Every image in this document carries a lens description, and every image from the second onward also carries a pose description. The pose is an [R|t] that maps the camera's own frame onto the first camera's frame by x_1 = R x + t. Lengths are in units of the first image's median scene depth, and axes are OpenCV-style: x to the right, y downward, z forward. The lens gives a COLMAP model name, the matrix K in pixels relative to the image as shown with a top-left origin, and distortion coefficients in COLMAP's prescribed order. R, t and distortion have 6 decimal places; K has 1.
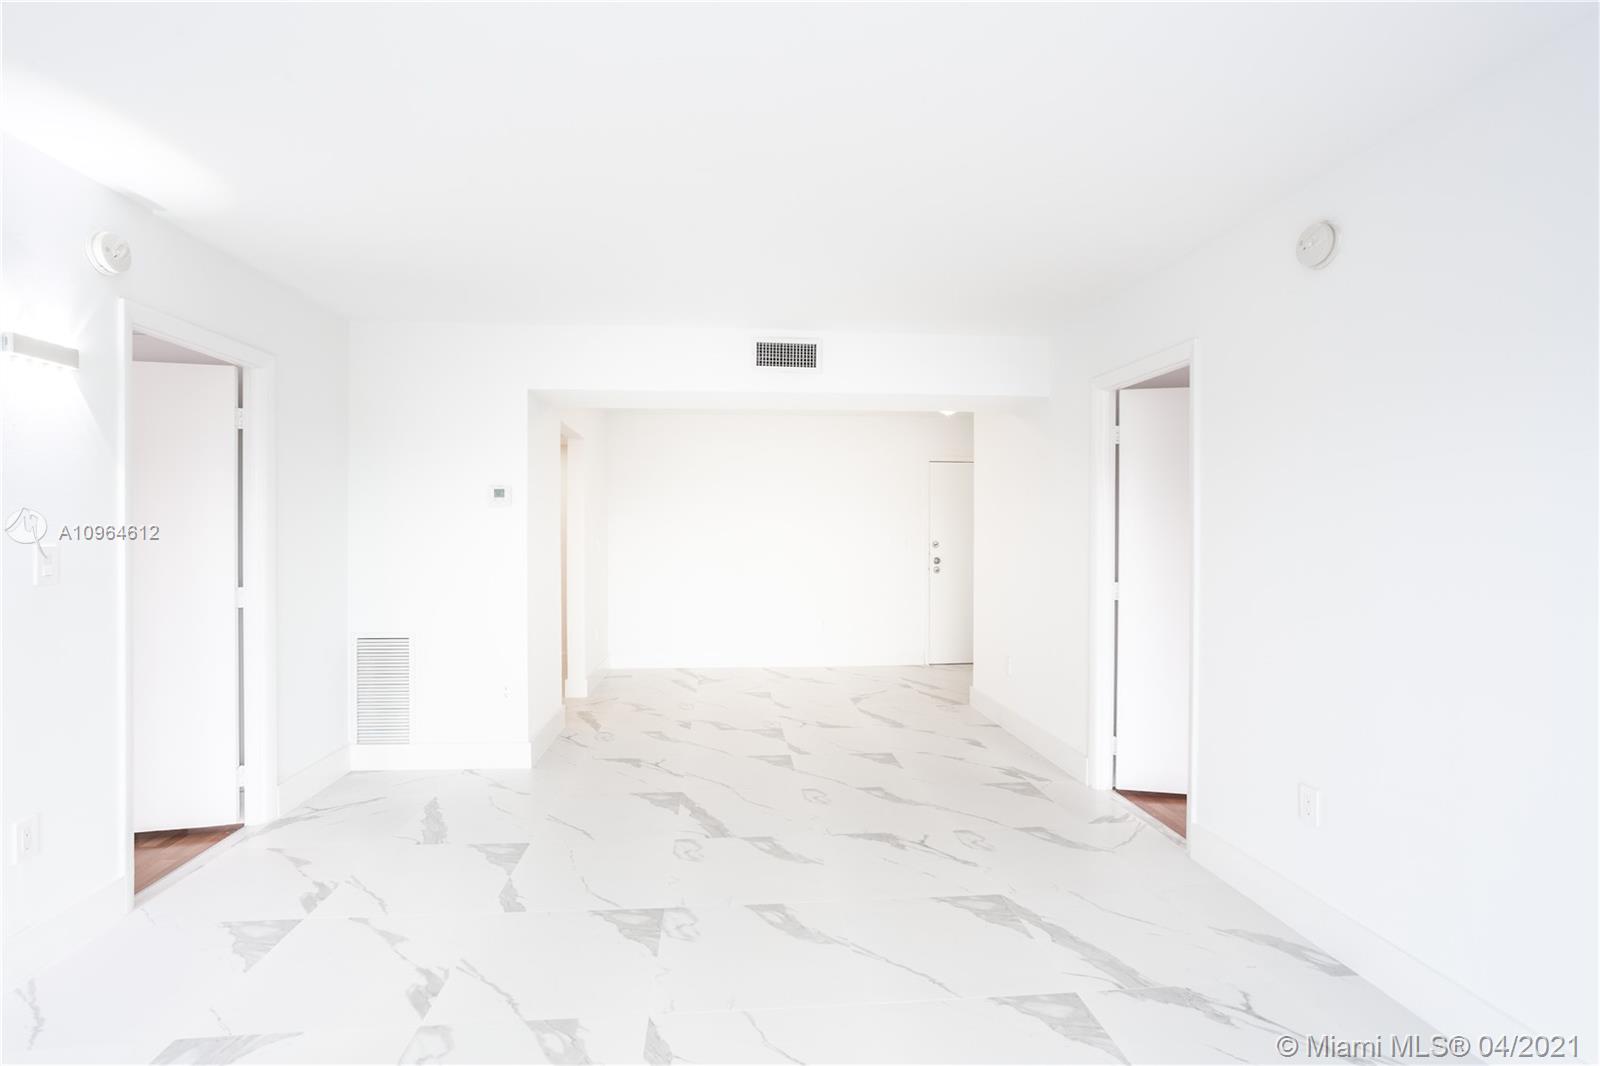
lens RADIAL K [[782.7, 0, 793.0], [0, 782.7, 530.7], [0, 0, 1]] dist [-0.024360, 0.000624]
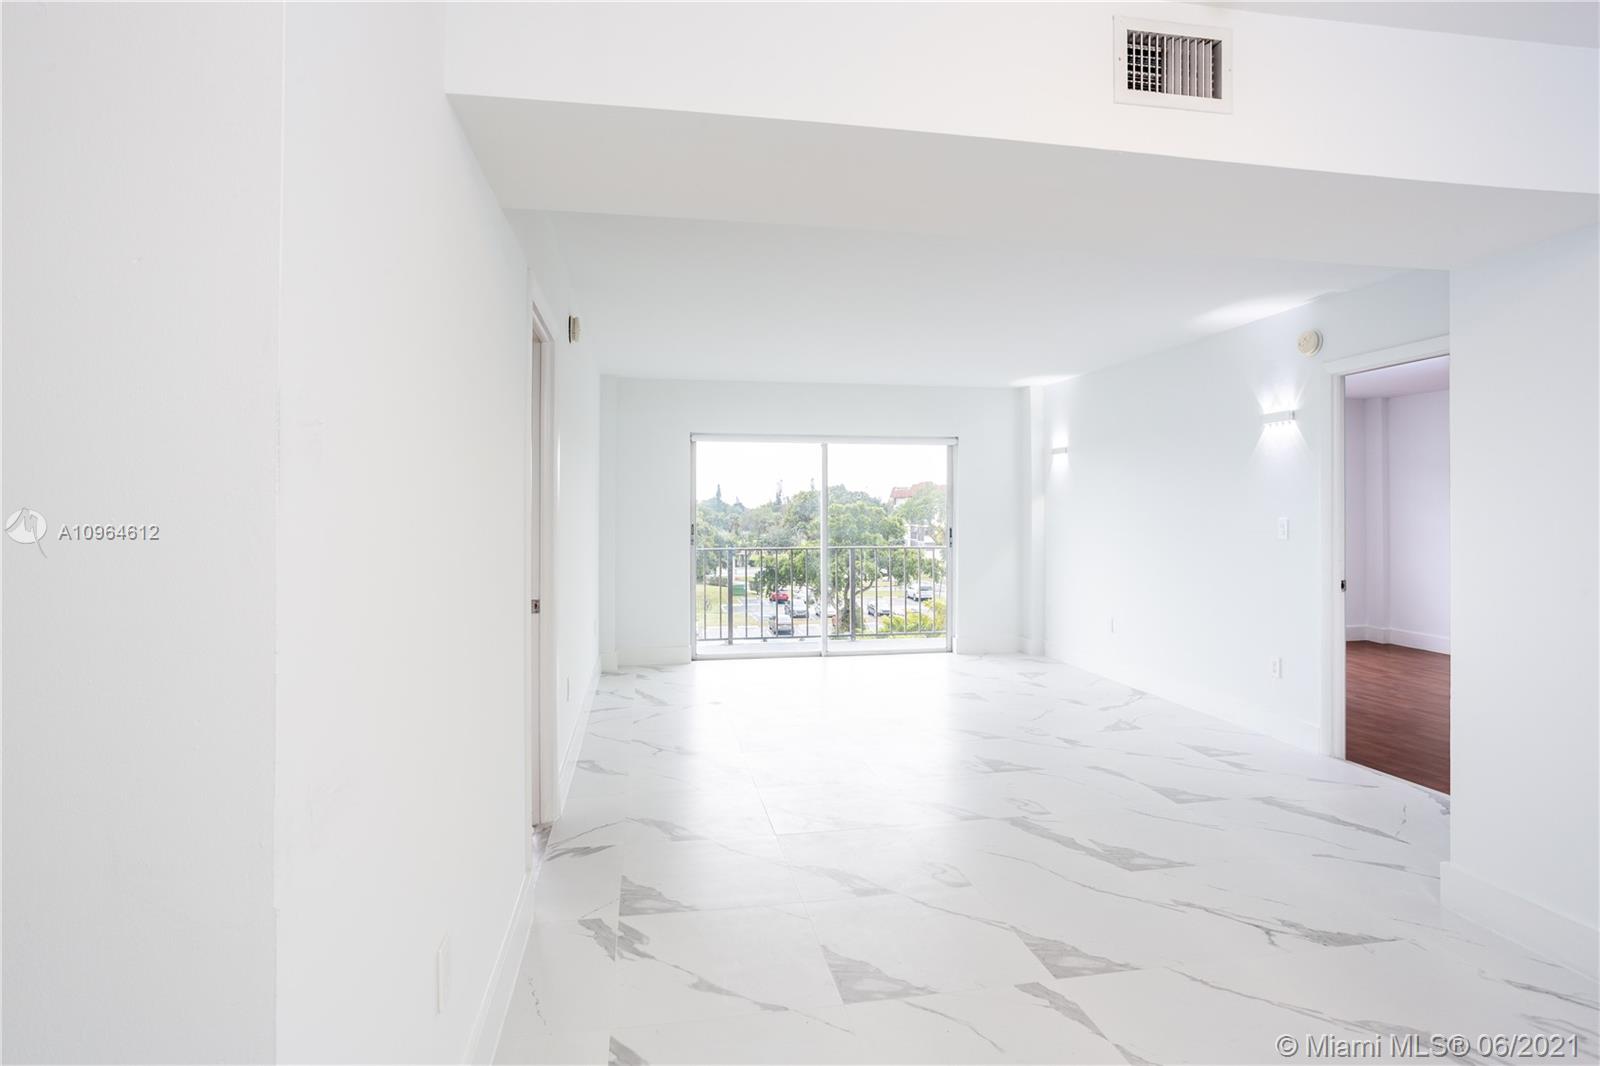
lens RADIAL K [[853.4, 0, 821.6], [0, 853.4, 492.4], [0, 0, 1]] dist [-0.045881, 0.022060]
pose [[-0.994045, -0.008366, -0.108652, 0.241675], [-0.005672, 0.999669, -0.025077, 0.006044], [0.108826, -0.024311, -0.993763, 1.848091]]
